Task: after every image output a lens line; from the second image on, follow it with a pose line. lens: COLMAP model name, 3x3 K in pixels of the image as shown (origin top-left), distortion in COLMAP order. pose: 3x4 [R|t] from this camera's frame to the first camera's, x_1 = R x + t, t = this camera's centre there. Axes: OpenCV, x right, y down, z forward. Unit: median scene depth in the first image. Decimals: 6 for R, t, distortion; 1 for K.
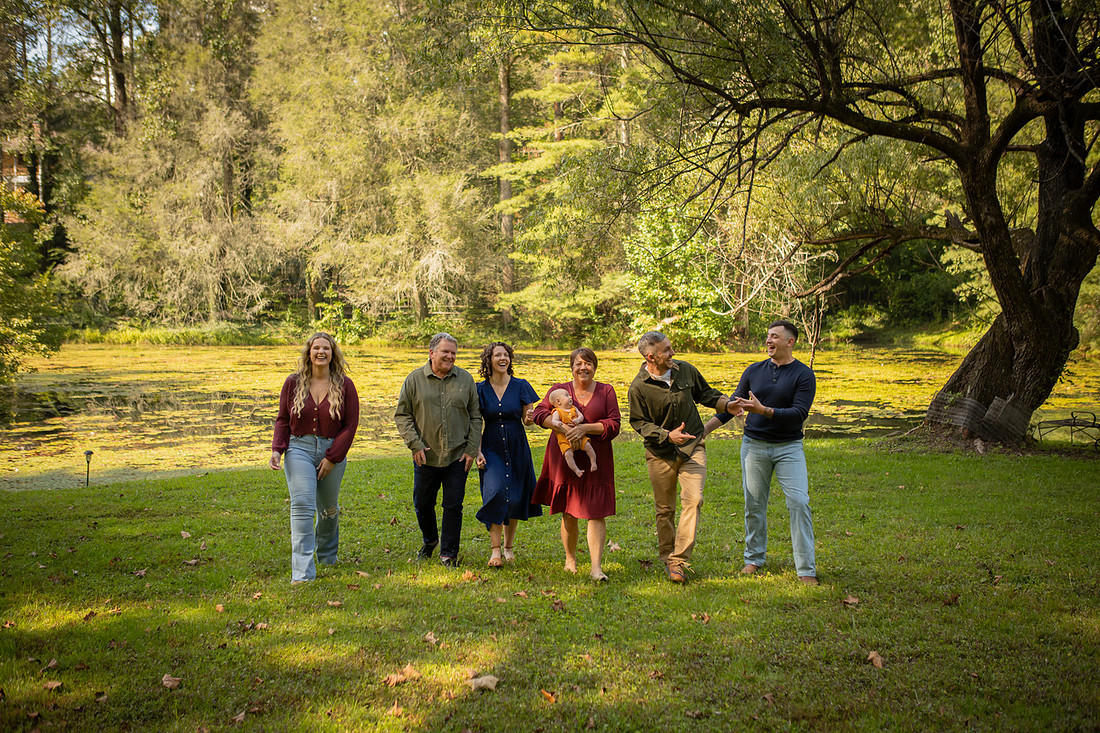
lens RADIAL K [[1221.5, 0, 588.9], [0, 1221.5, 402.7], [0, 0, 1]] dist [-0.013392, -0.015062]
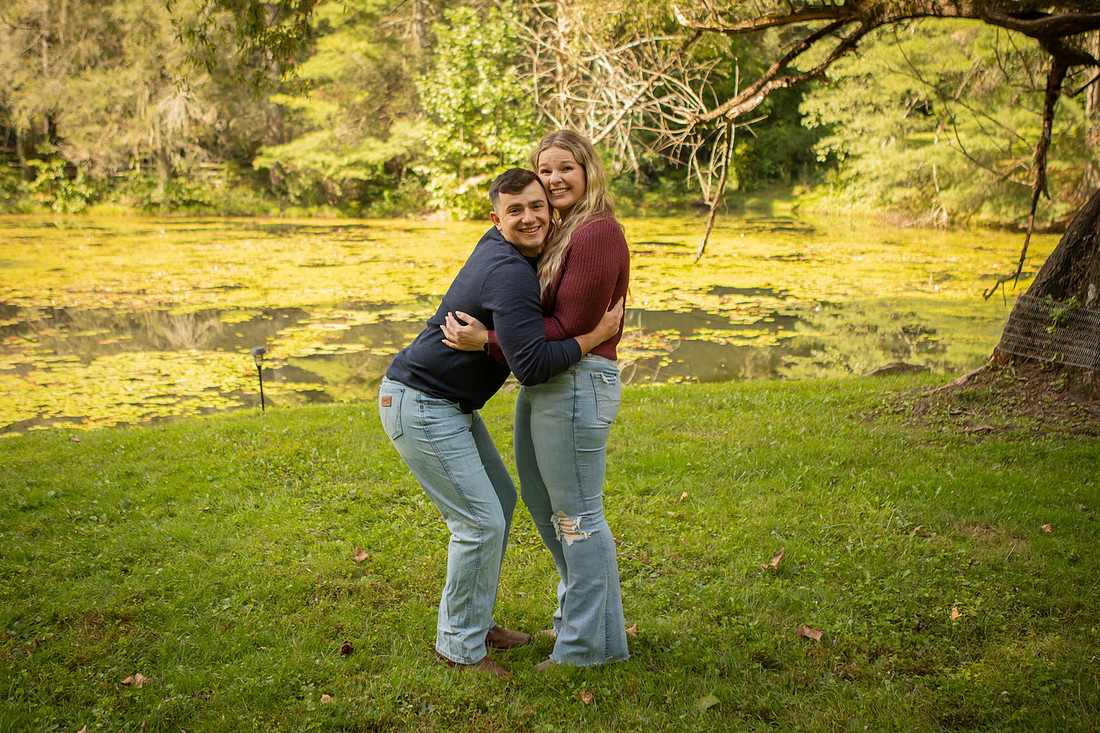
lens RADIAL K [[1154.6, 0, 550.0], [0, 1154.6, 366.5], [0, 0, 1]] dist [-0.064205, 0.047719]
pose [[0.991000, -0.018751, 0.132546, 0.011337], [0.007733, 0.996506, 0.083161, -0.008234], [-0.133642, -0.081388, 0.987682, 0.232602]]
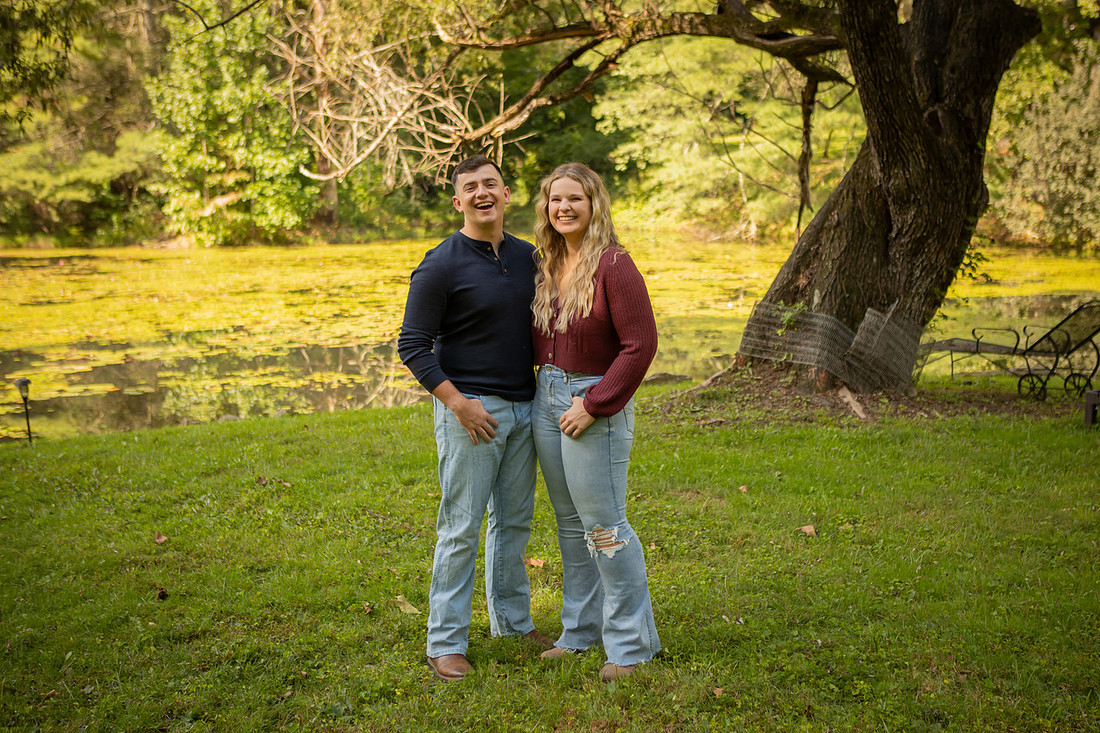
lens RADIAL K [[1369.7, 0, 550.0], [0, 1369.7, 366.5], [0, 0, 1]] dist [-0.019409, 0.049929]
pose [[0.953545, -0.052197, 0.296693, 0.007967], [0.038540, 0.997919, 0.051697, -0.007222], [-0.298774, -0.037861, 0.953573, 0.208537]]
